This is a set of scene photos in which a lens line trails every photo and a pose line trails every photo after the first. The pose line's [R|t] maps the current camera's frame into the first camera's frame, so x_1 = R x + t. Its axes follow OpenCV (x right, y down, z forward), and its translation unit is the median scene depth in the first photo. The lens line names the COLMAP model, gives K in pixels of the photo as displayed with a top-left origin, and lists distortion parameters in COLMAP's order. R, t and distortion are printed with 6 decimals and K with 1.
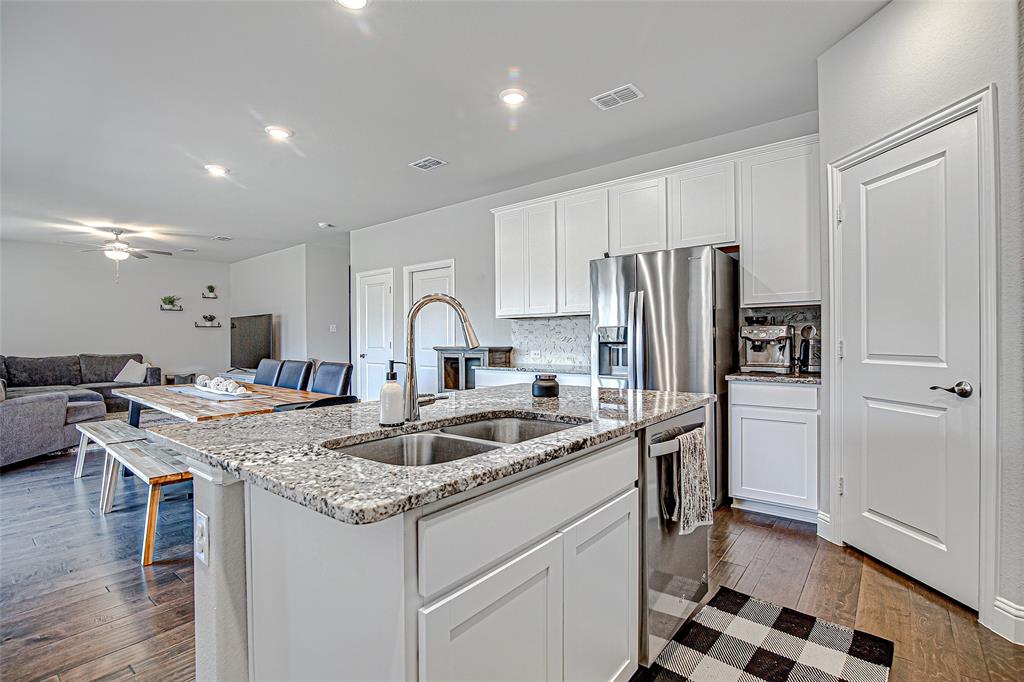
lens RADIAL K [[473.1, 0, 507.2], [0, 473.1, 341.3], [0, 0, 1]] dist [-0.006861, -0.002422]
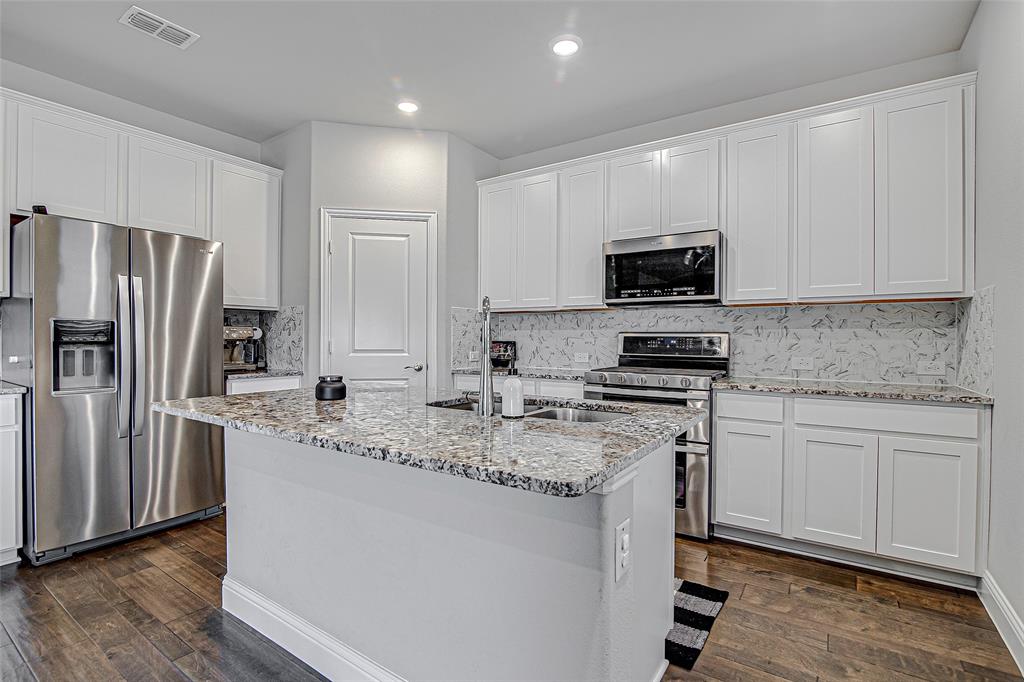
lens RADIAL K [[473.1, 0, 510.2], [0, 473.1, 342.5], [0, 0, 1]] dist [-0.006861, -0.002422]
pose [[-0.068414, -0.002667, 0.997653, -0.259811], [0.005511, 0.999980, 0.003051, 0.000902], [-0.997642, 0.005707, -0.068397, 0.214498]]
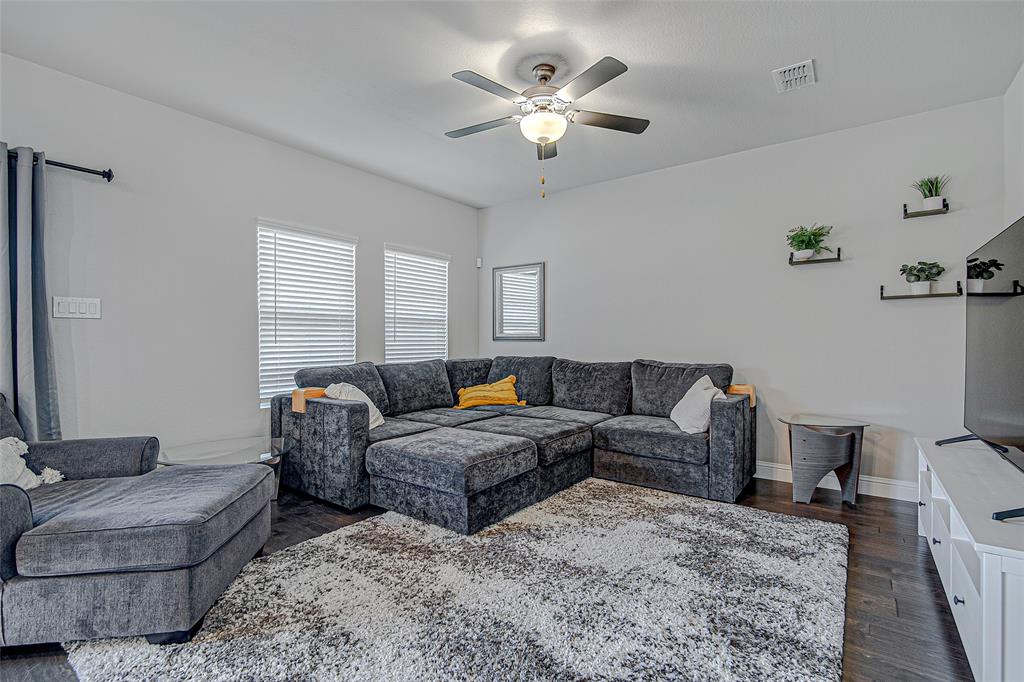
lens RADIAL K [[473.1, 0, 496.3], [0, 473.1, 339.7], [0, 0, 1]] dist [-0.006861, -0.002422]
pose [[0.023765, 0.008650, -0.999680, -0.414894], [-0.004795, 0.999952, 0.008539, -0.000520], [0.999706, 0.004590, 0.023806, 0.959989]]
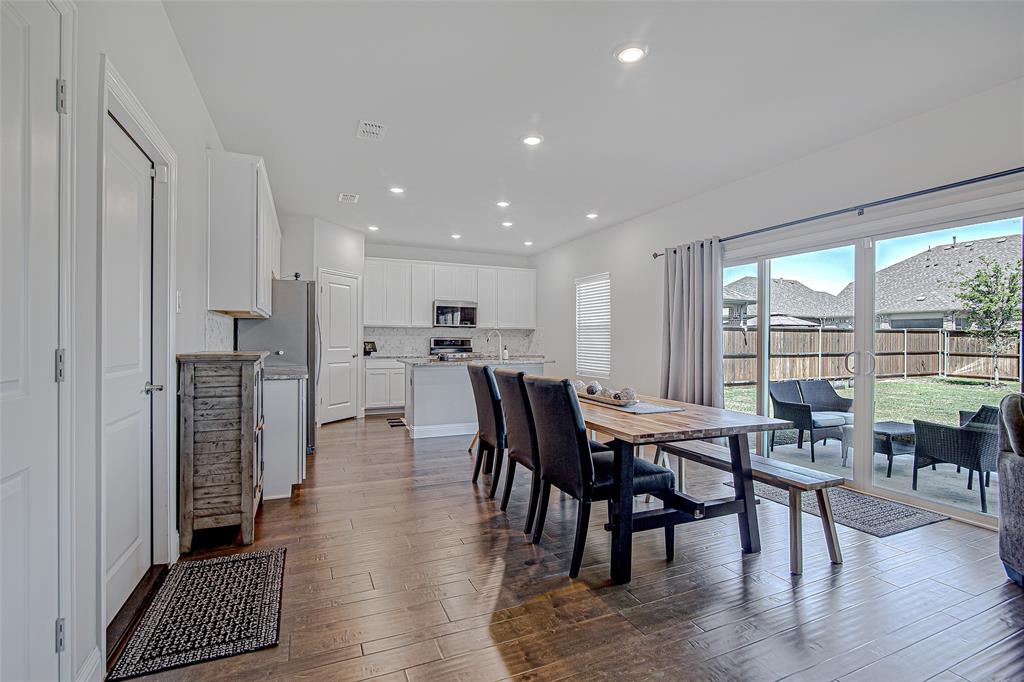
lens RADIAL K [[473.1, 0, 507.7], [0, 473.1, 341.9], [0, 0, 1]] dist [-0.006861, -0.002422]
pose [[-0.878755, 0.003135, 0.477263, -0.519243], [0.006291, 0.999968, 0.005015, -0.002244], [-0.477231, 0.007409, -0.878746, 1.072845]]
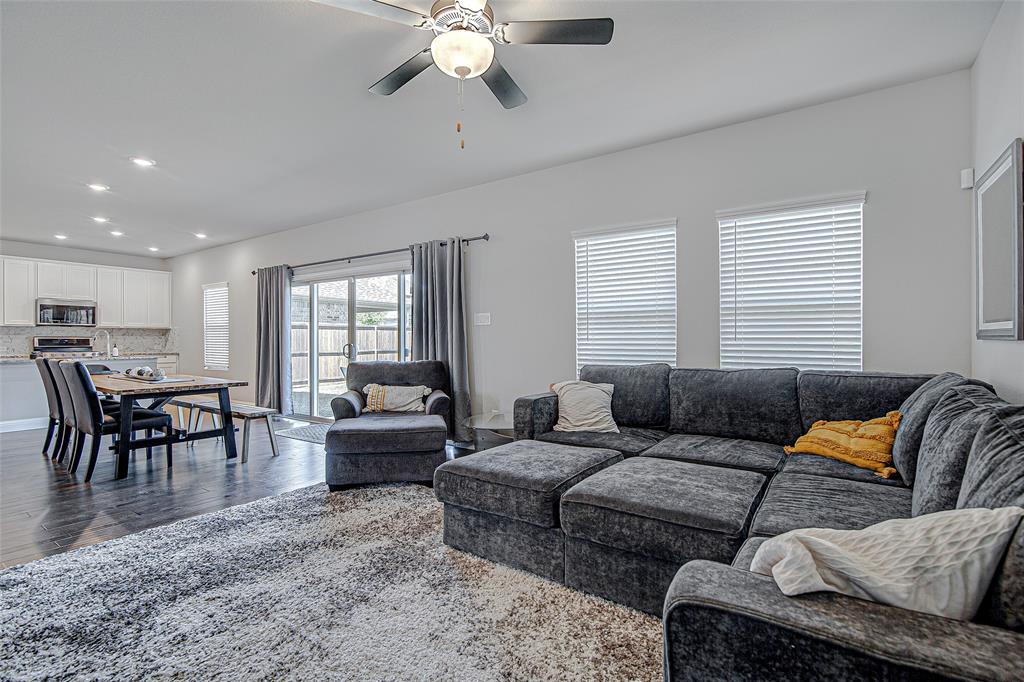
lens RADIAL K [[473.1, 0, 511.9], [0, 473.1, 338.0], [0, 0, 1]] dist [-0.006861, -0.002422]
pose [[-0.996841, 0.010930, -0.078662, -0.848220], [0.010640, 0.999935, 0.004107, 0.002111], [0.078702, 0.003257, -0.996893, 1.335746]]
